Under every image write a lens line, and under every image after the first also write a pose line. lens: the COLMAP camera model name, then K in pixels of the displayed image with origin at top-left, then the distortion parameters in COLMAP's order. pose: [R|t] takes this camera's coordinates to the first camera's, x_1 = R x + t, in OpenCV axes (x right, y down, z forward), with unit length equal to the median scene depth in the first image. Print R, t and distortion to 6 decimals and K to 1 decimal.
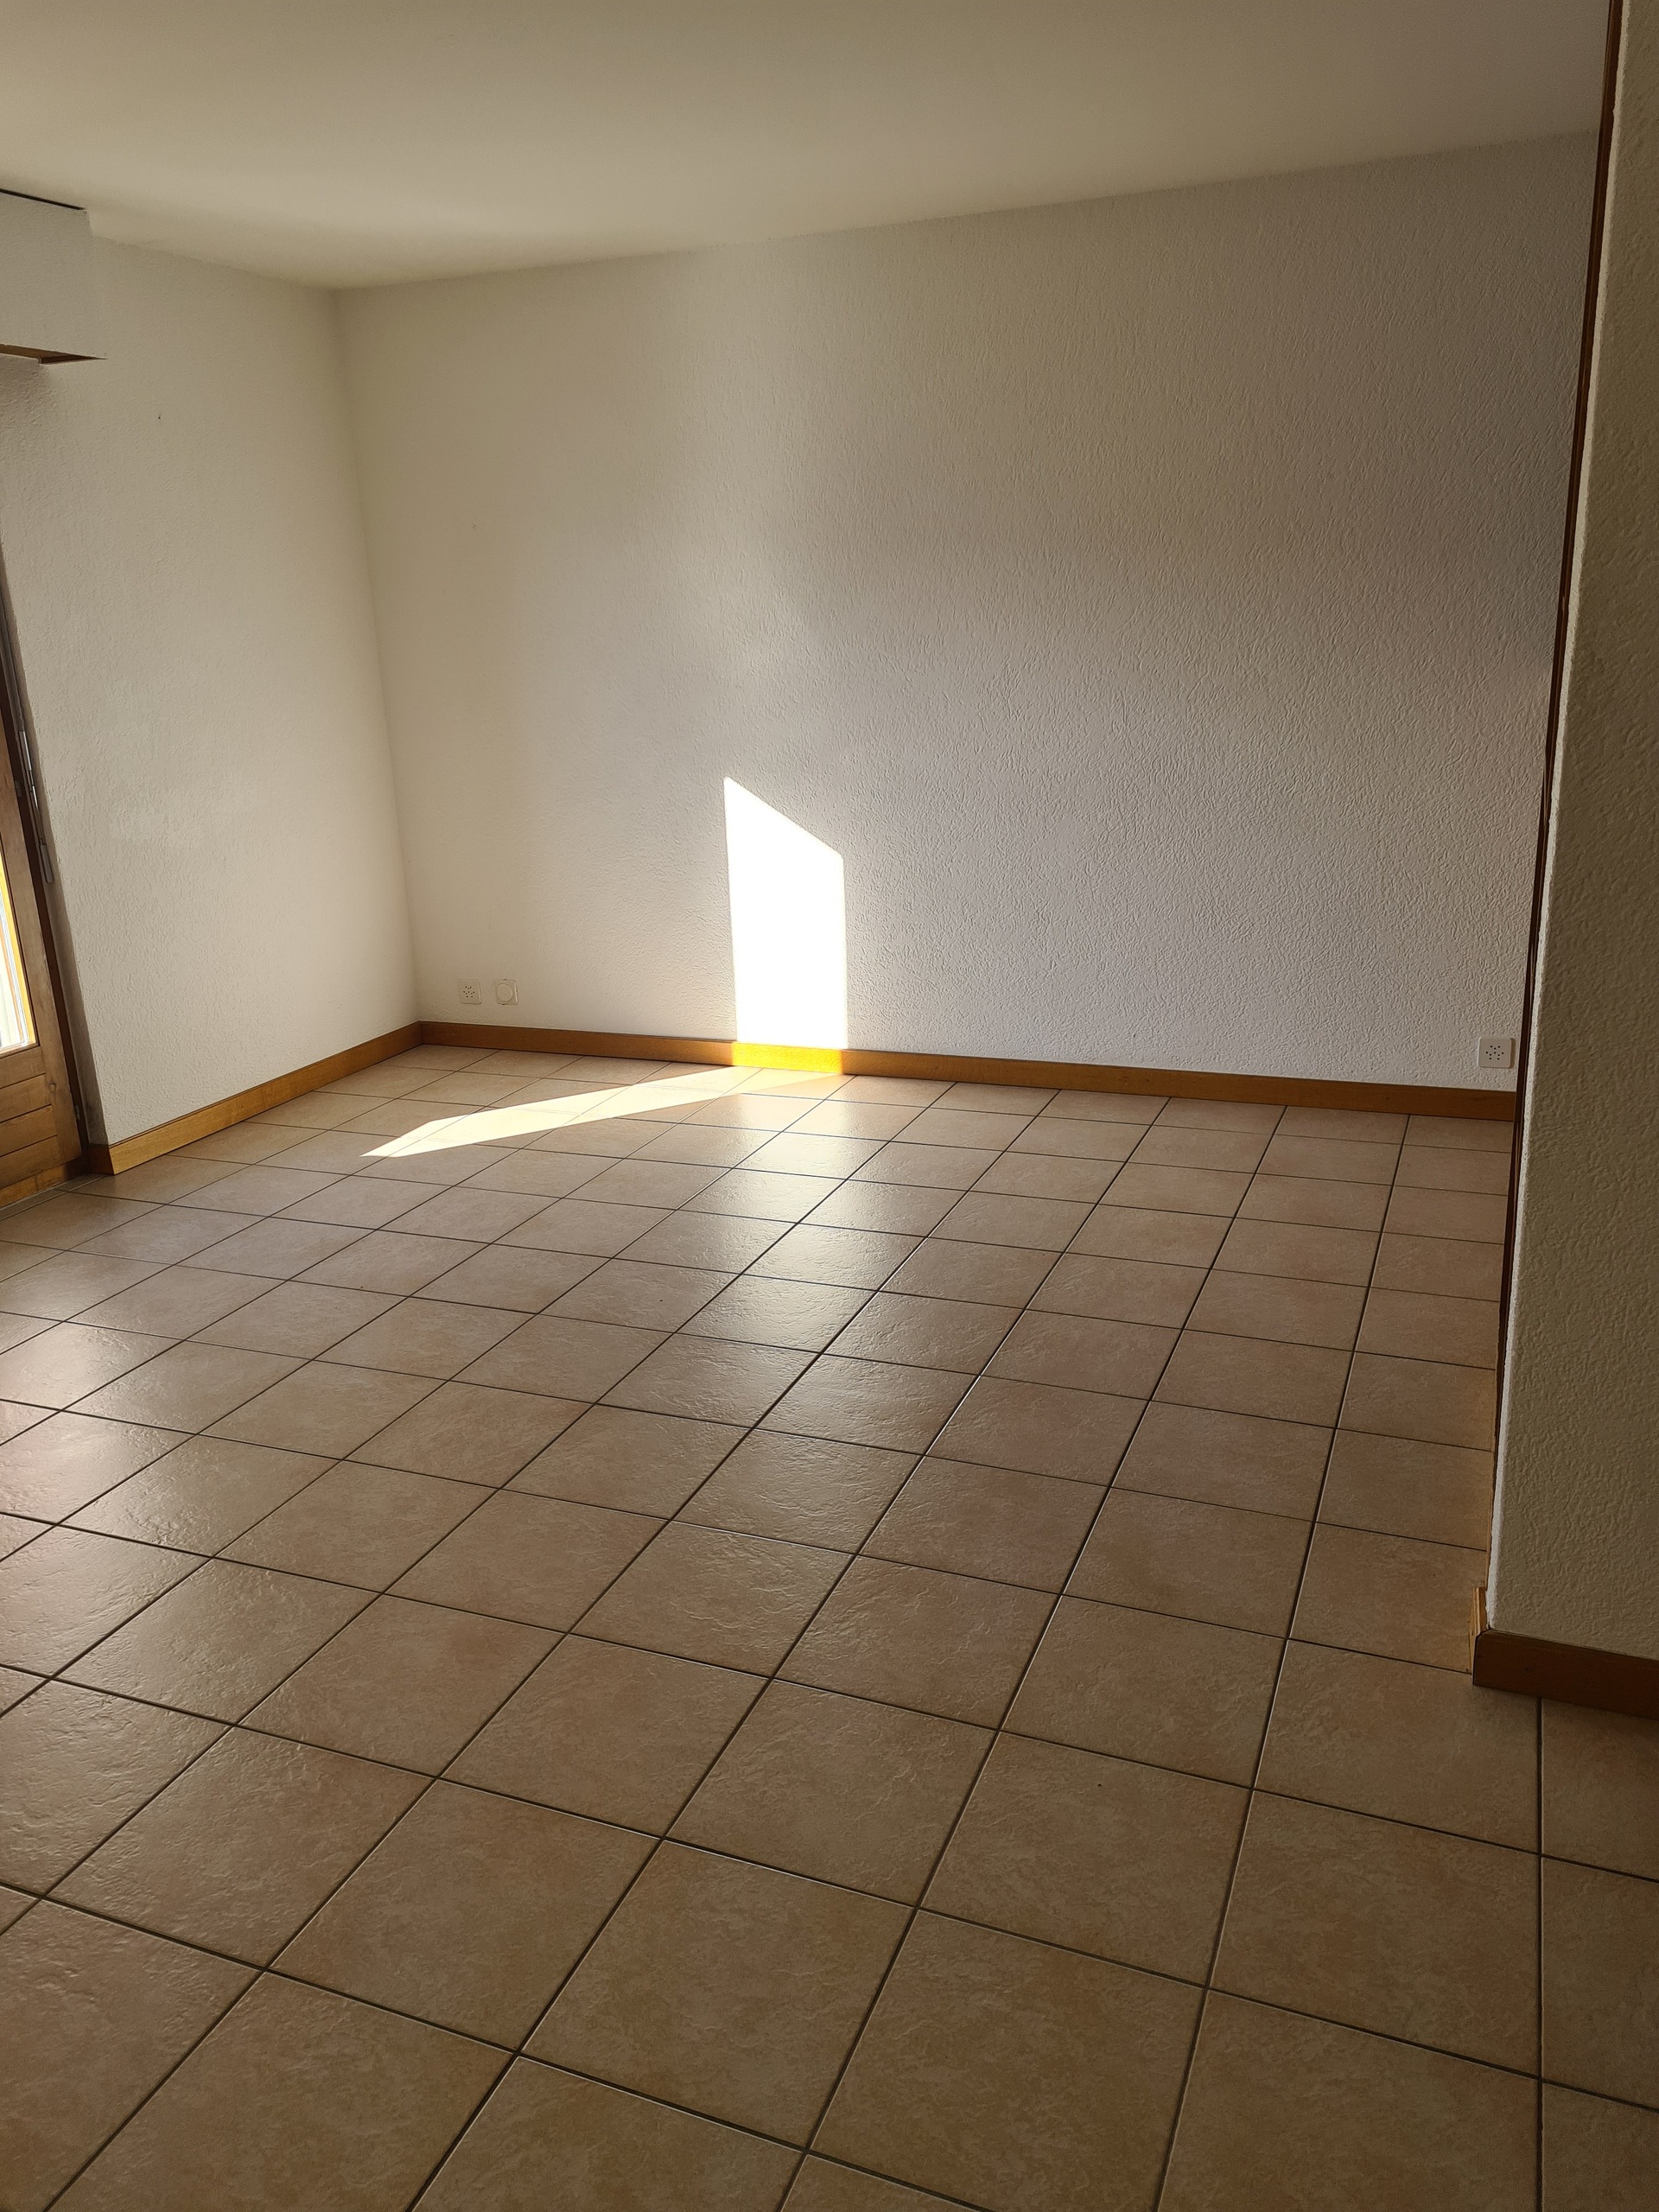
lens RADIAL K [[1670.3, 0, 830.2], [0, 1670.3, 1106.0], [0, 0, 1]] dist [-0.033414, -0.033529]
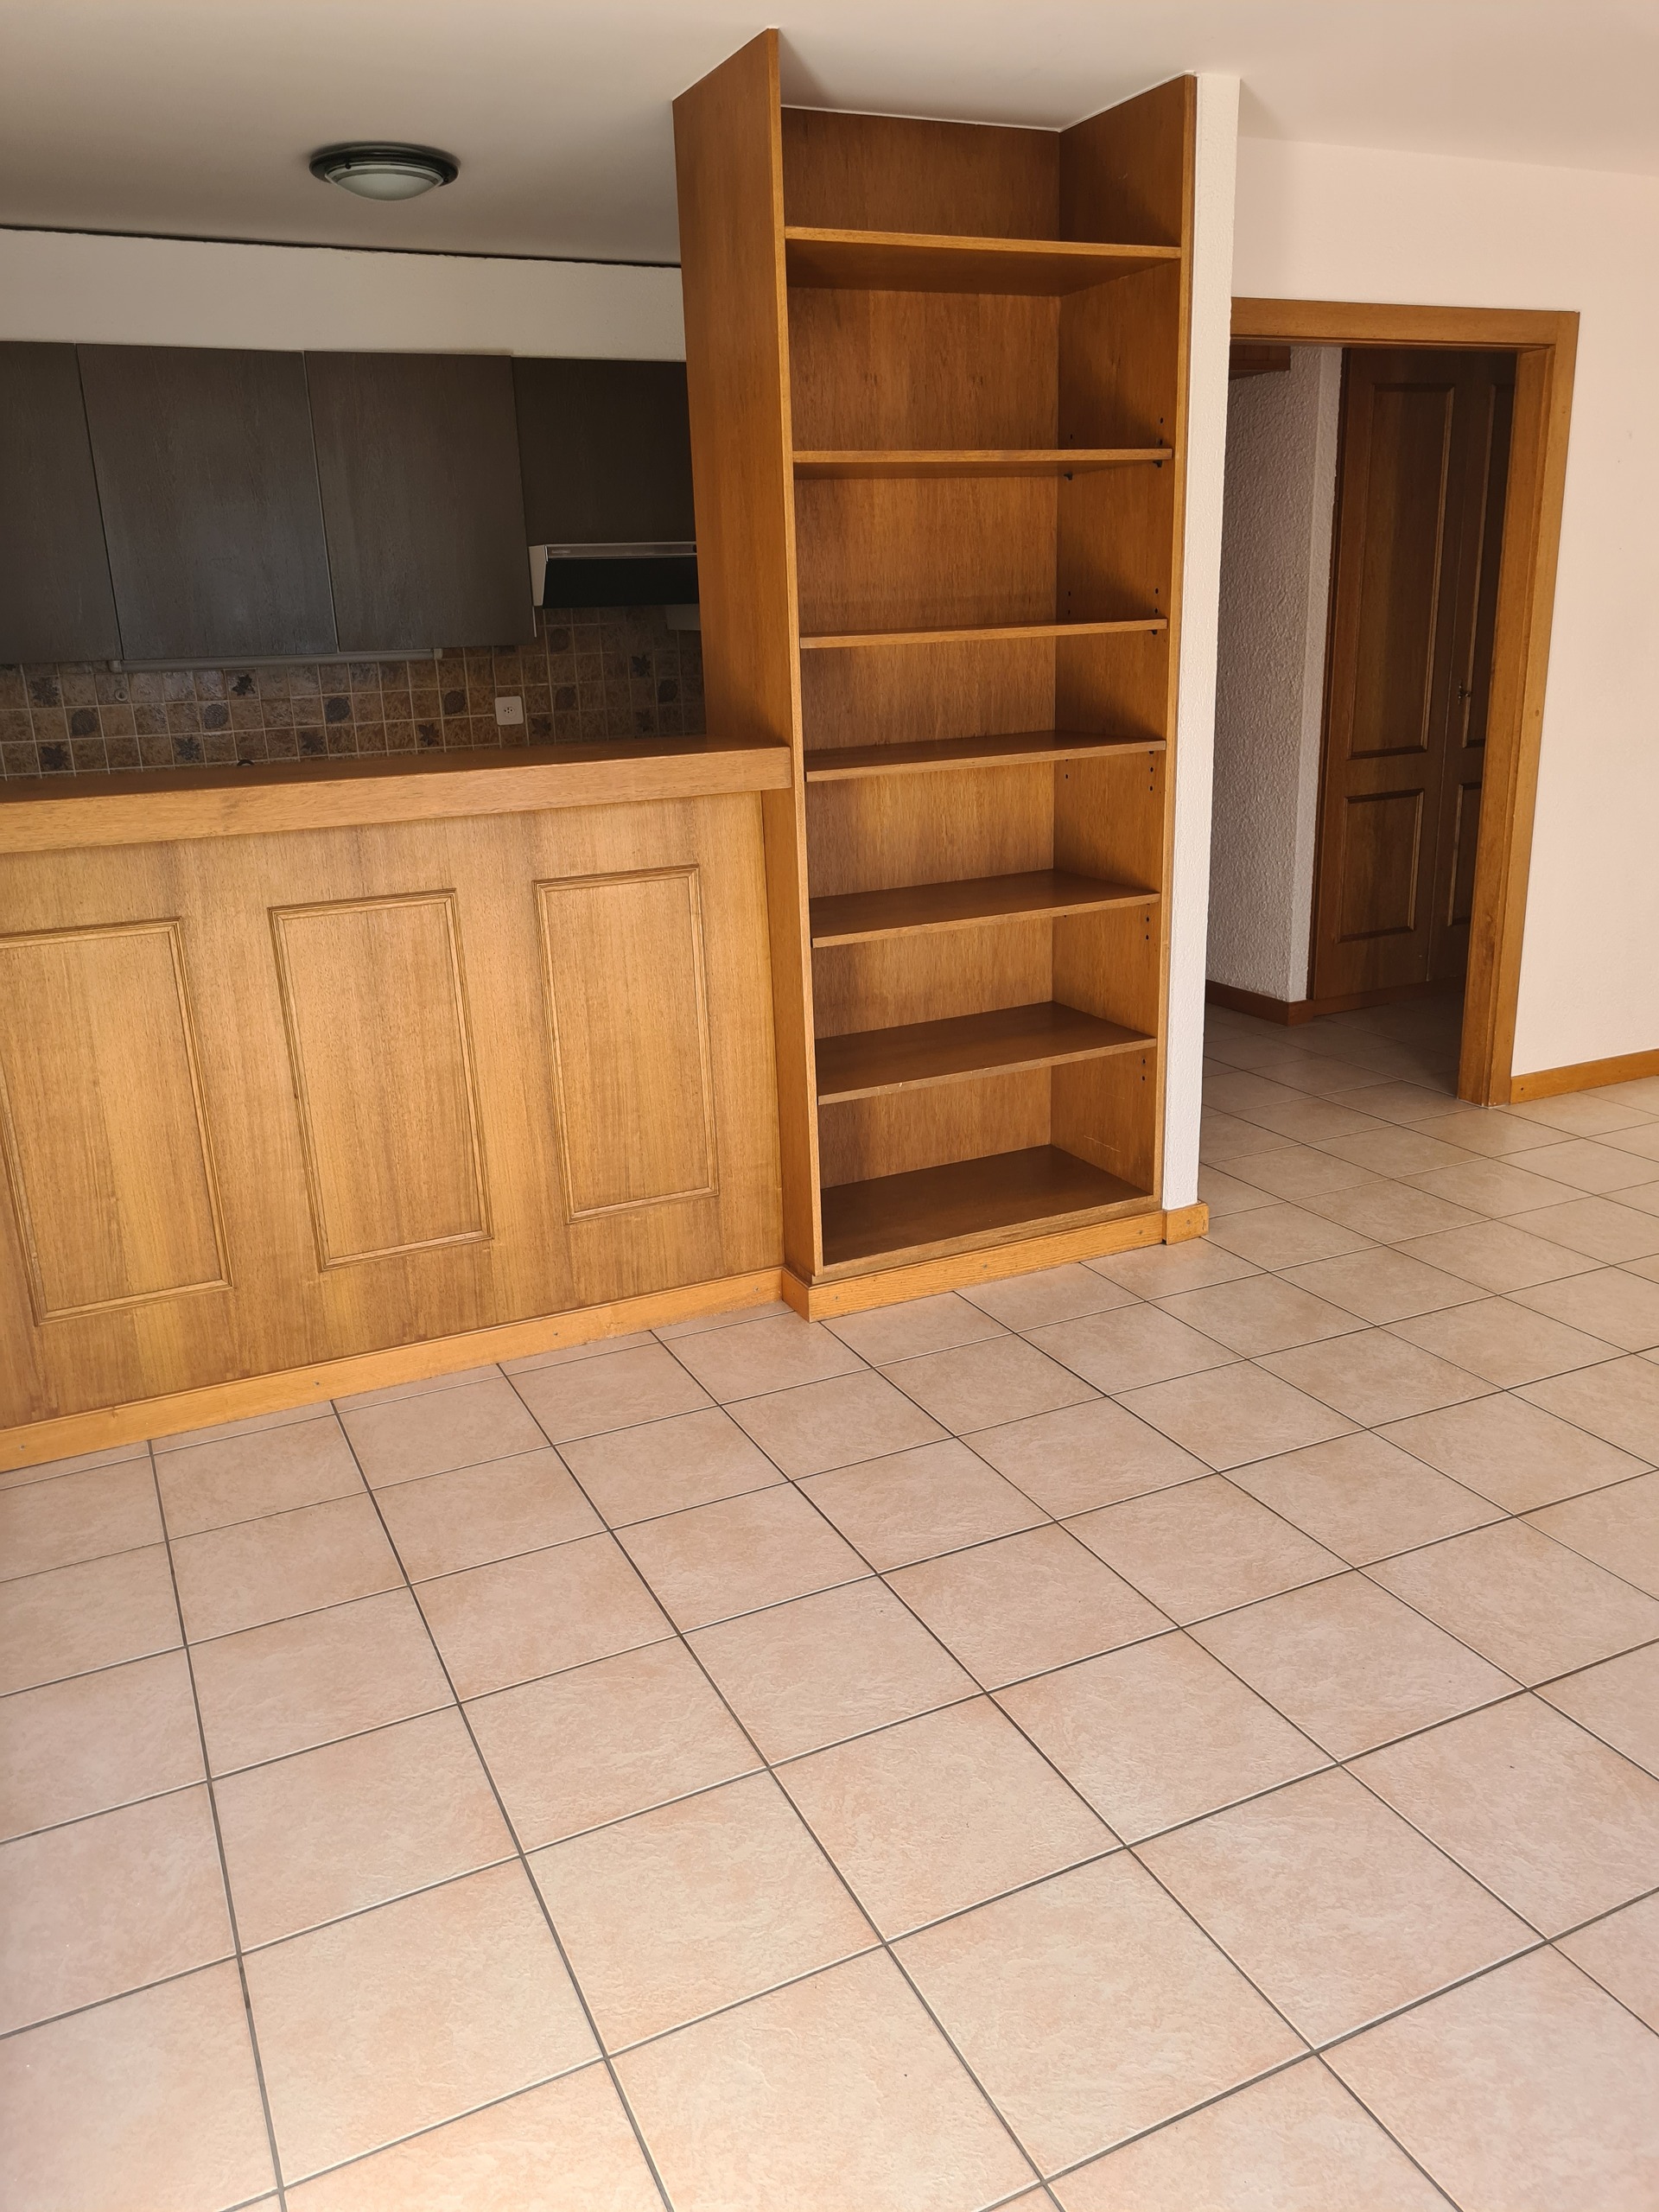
lens RADIAL K [[1670.3, 0, 826.7], [0, 1670.3, 1109.0], [0, 0, 1]] dist [-0.033414, -0.033529]
pose [[-0.738827, -0.128058, 0.661616, -0.275010], [0.264453, 0.847929, 0.459435, -0.401687], [-0.619838, 0.514409, -0.592608, 1.355884]]
